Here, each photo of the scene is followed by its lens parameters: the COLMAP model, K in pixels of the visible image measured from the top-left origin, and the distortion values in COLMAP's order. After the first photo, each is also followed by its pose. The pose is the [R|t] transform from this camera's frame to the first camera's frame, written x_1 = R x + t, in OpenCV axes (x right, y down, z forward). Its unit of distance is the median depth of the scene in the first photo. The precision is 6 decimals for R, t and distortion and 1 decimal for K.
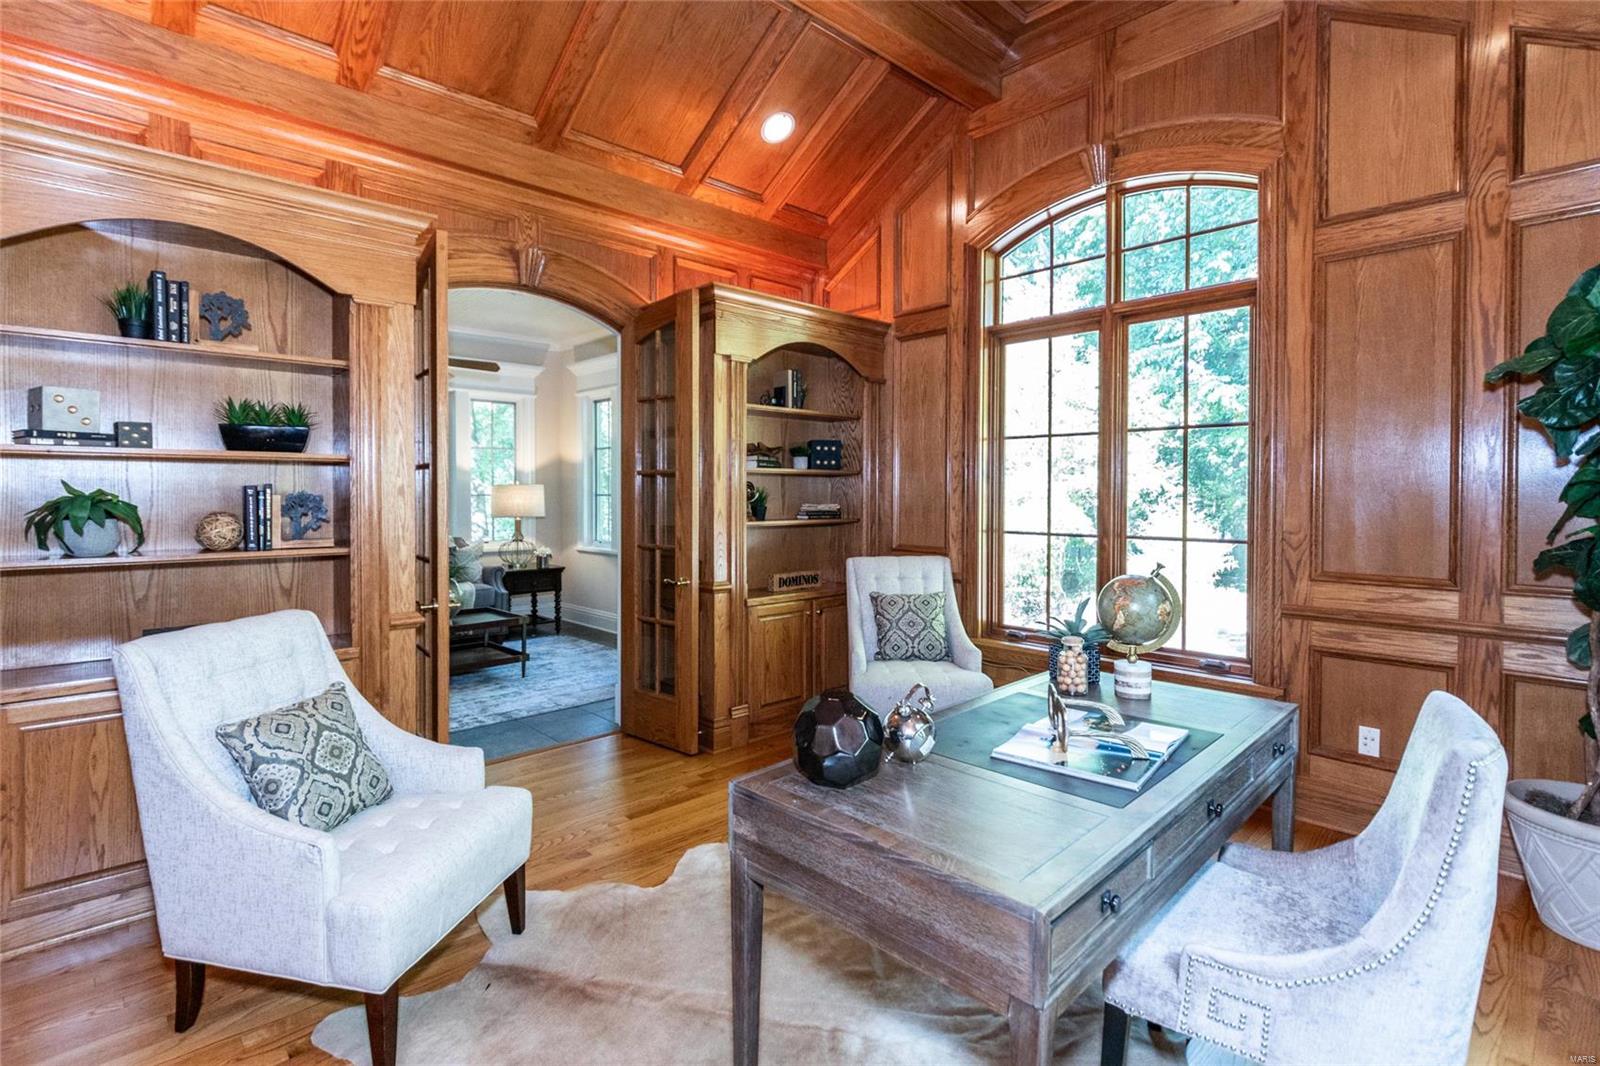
lens RADIAL K [[756.4, 0, 827.9], [0, 756.4, 503.7], [0, 0, 1]] dist [-0.004148, 0.000398]
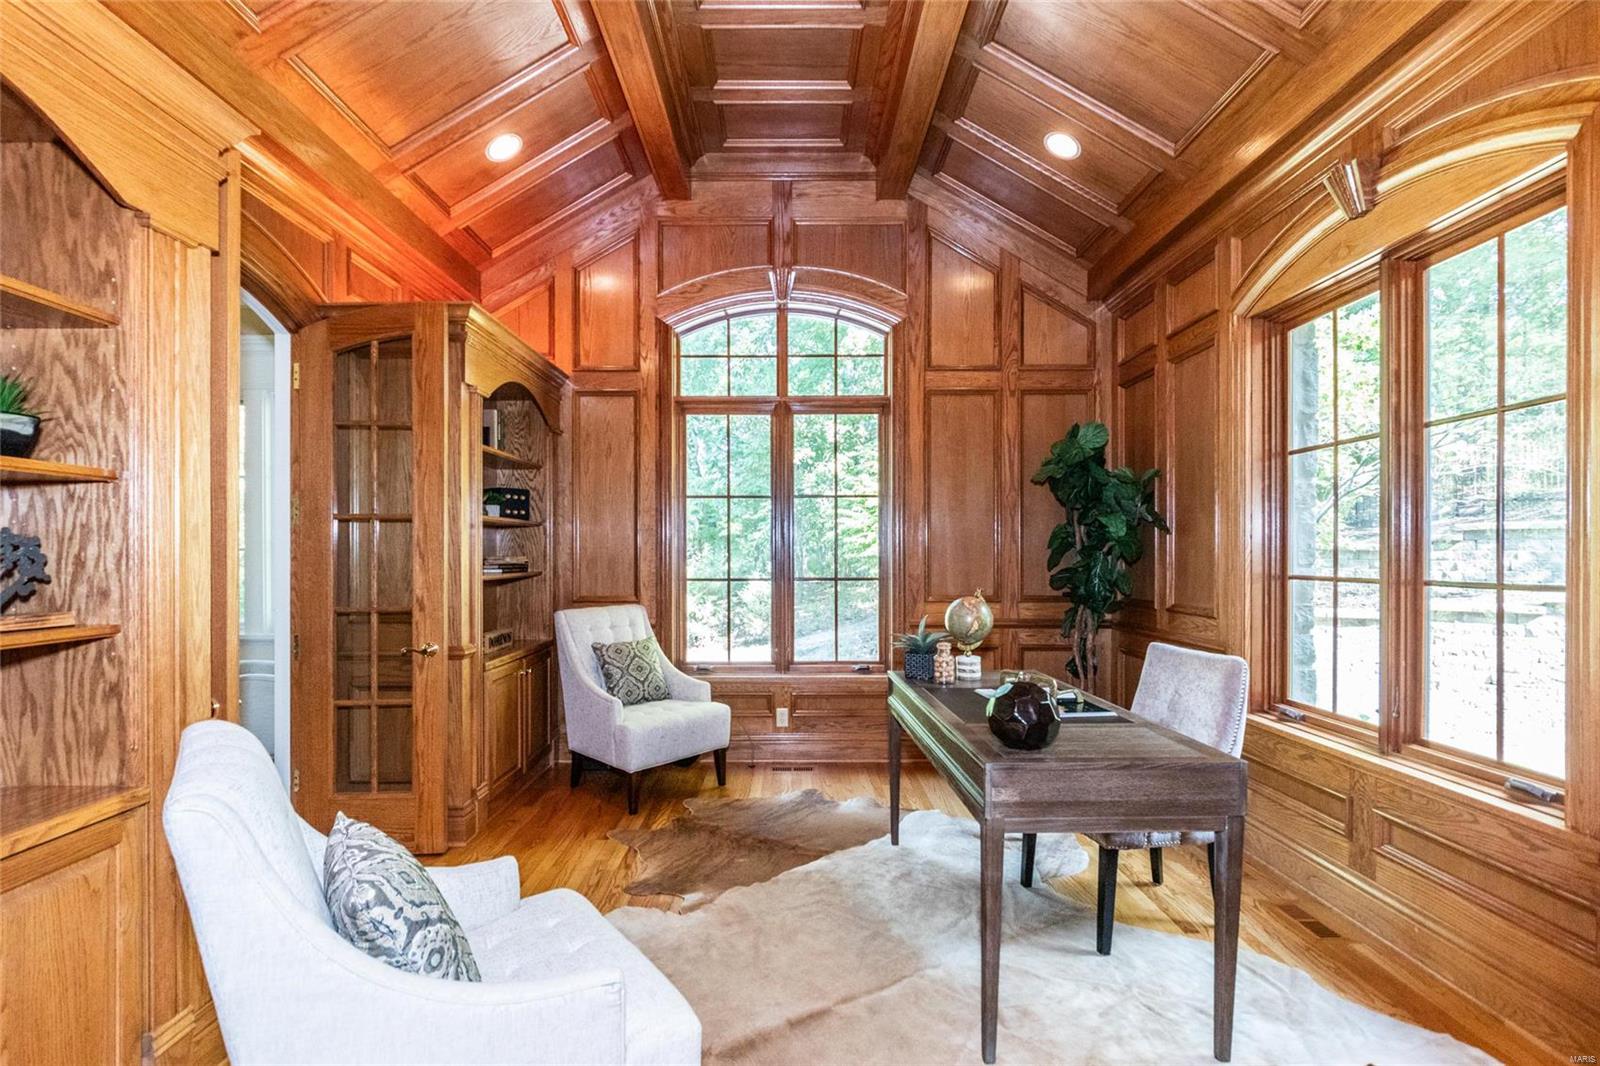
lens RADIAL K [[714.5, 0, 797.5], [0, 714.5, 547.2], [0, 0, 1]] dist [-0.000711, -0.000069]
pose [[0.698581, 0.001591, 0.715529, -0.440110], [0.013459, 0.999791, -0.015363, 0.008327], [-0.715404, 0.020362, 0.698414, 0.142618]]
